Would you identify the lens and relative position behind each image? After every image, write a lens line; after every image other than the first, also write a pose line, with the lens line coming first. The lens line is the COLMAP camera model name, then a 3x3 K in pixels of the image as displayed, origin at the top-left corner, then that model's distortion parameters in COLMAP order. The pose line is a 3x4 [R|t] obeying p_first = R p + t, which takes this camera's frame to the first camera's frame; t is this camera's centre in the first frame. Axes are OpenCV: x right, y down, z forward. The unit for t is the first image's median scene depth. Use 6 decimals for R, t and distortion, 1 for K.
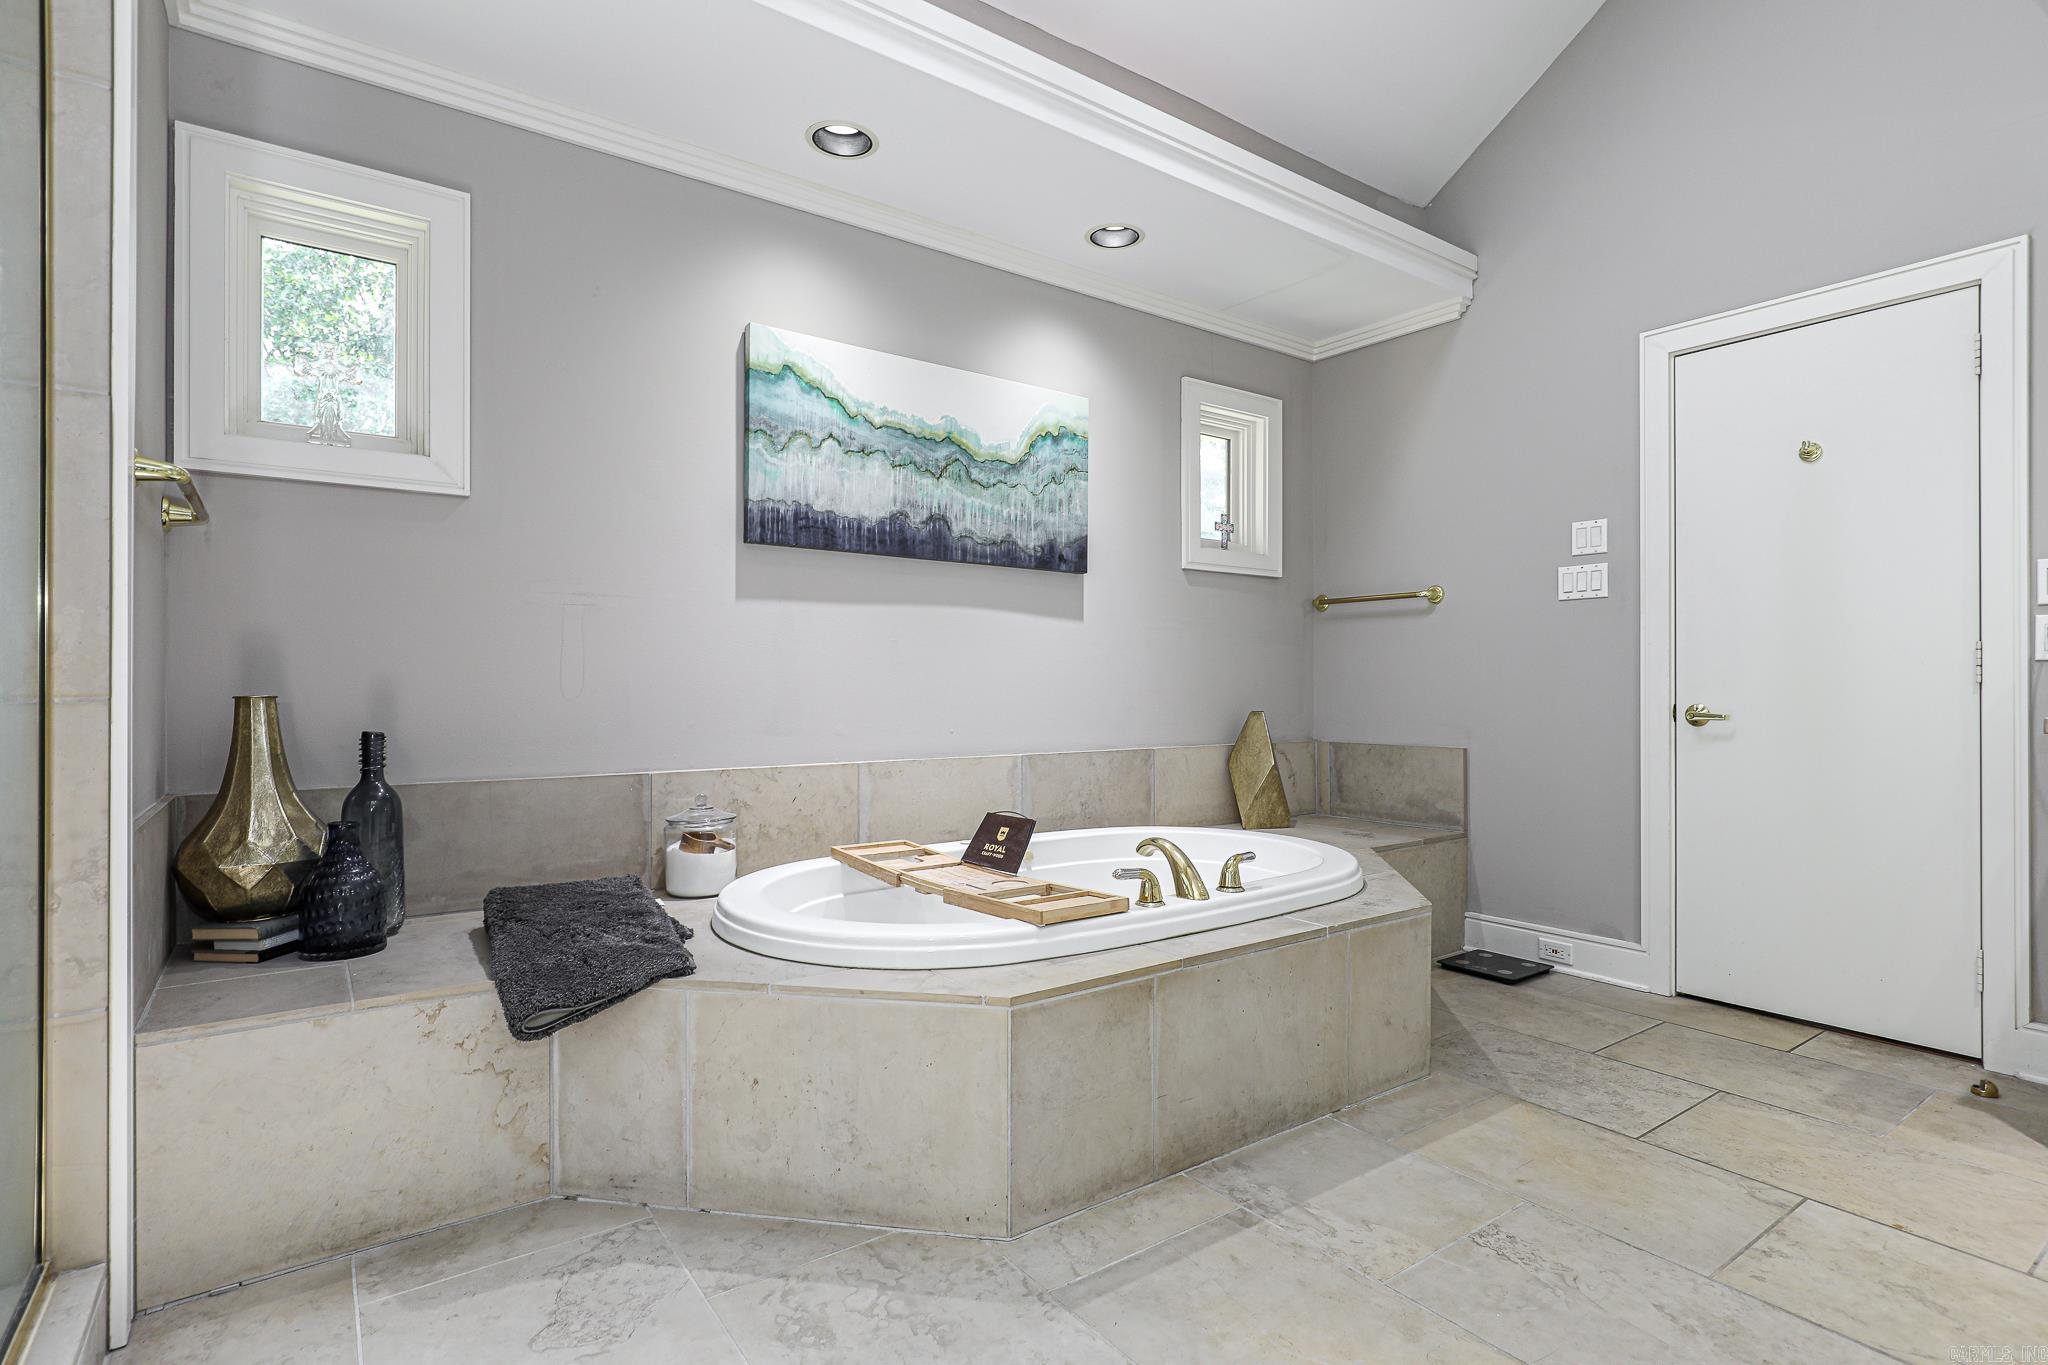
lens RADIAL K [[997.4, 0, 1025.1], [0, 997.4, 681.6], [0, 0, 1]] dist [-0.002237, 0.000169]
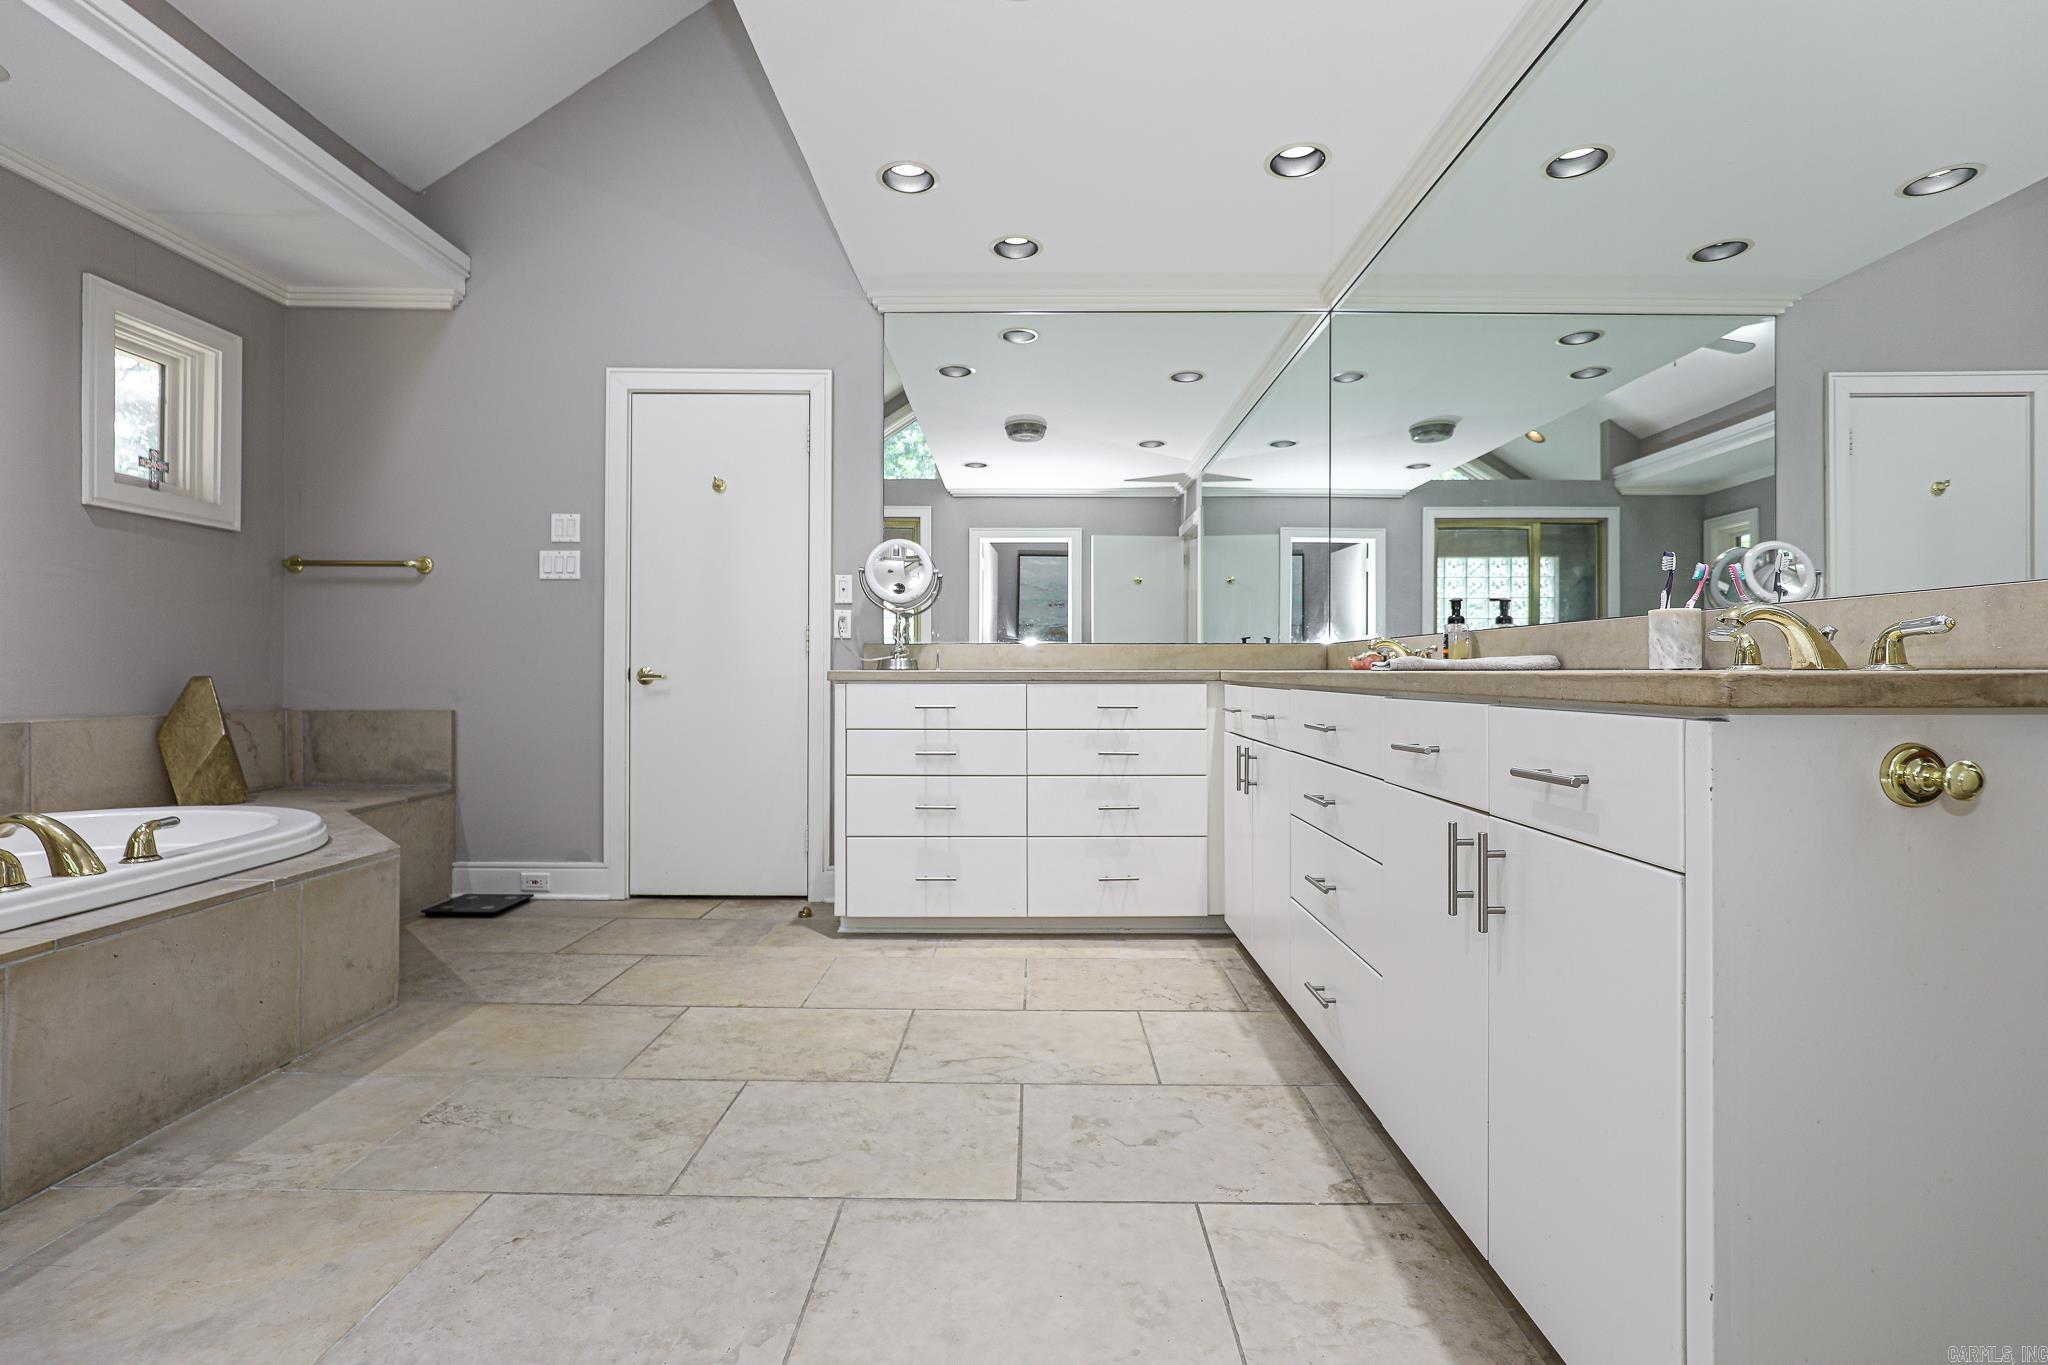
lens RADIAL K [[923.9, 0, 1031.7], [0, 923.9, 670.5], [0, 0, 1]] dist [-0.018800, 0.009879]
pose [[0.587502, 0.003890, 0.809213, 0.007878], [-0.005172, 0.999986, -0.001053, 0.030369], [-0.809206, -0.003566, 0.587514, -0.121490]]
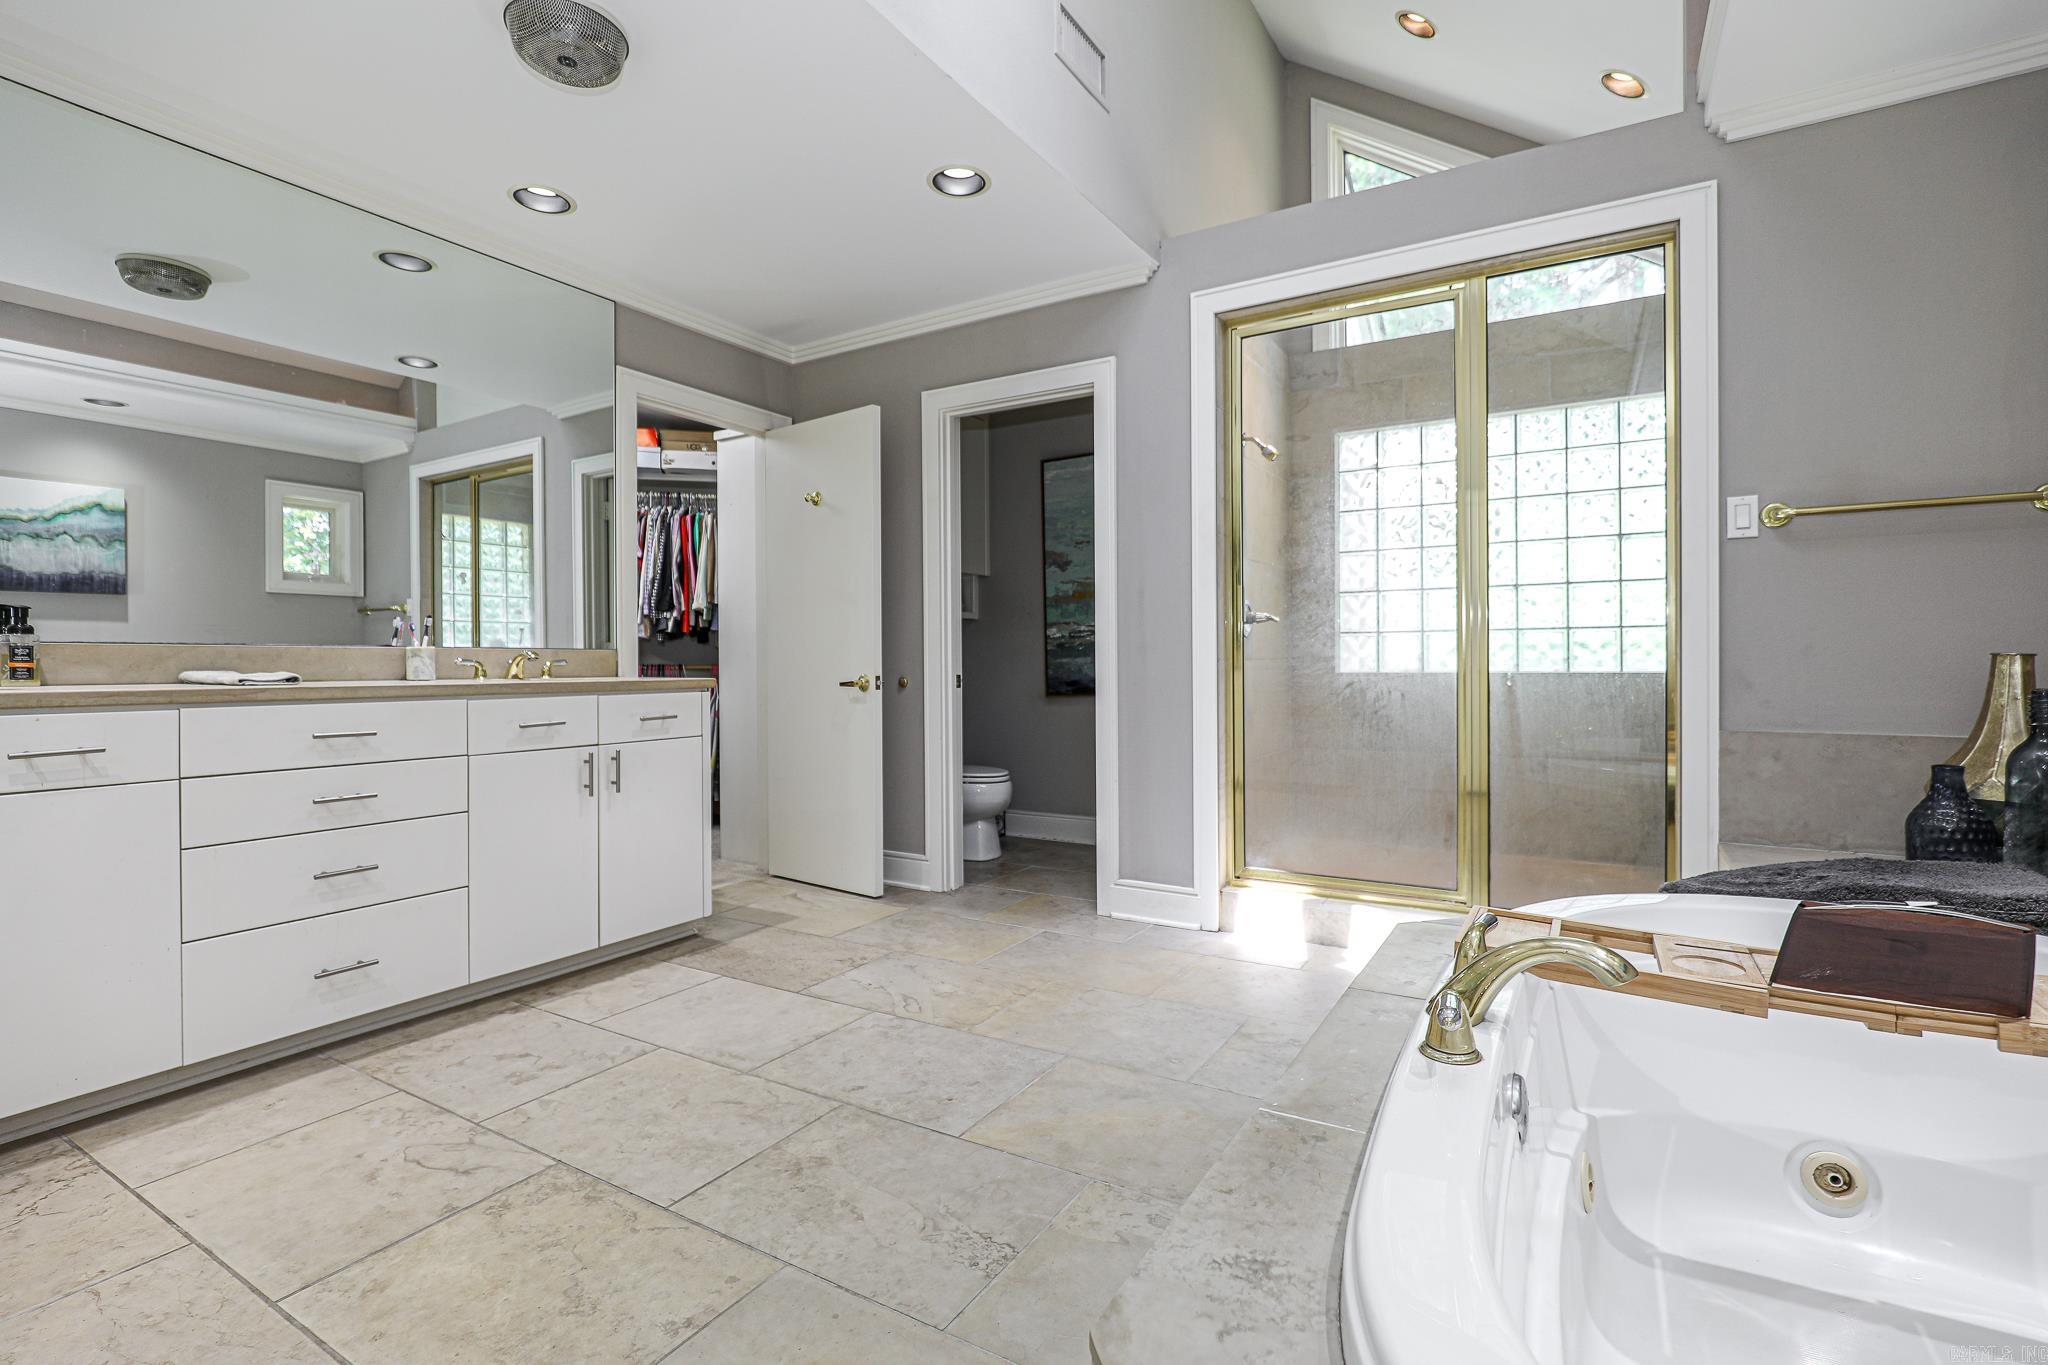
lens RADIAL K [[923.9, 0, 1031.7], [0, 923.9, 670.5], [0, 0, 1]] dist [-0.018800, 0.009879]
pose [[-0.921125, 0.008965, -0.389164, 0.528626], [0.007984, 0.999960, 0.004137, 0.017259], [0.389185, 0.000704, -0.921159, 1.243442]]
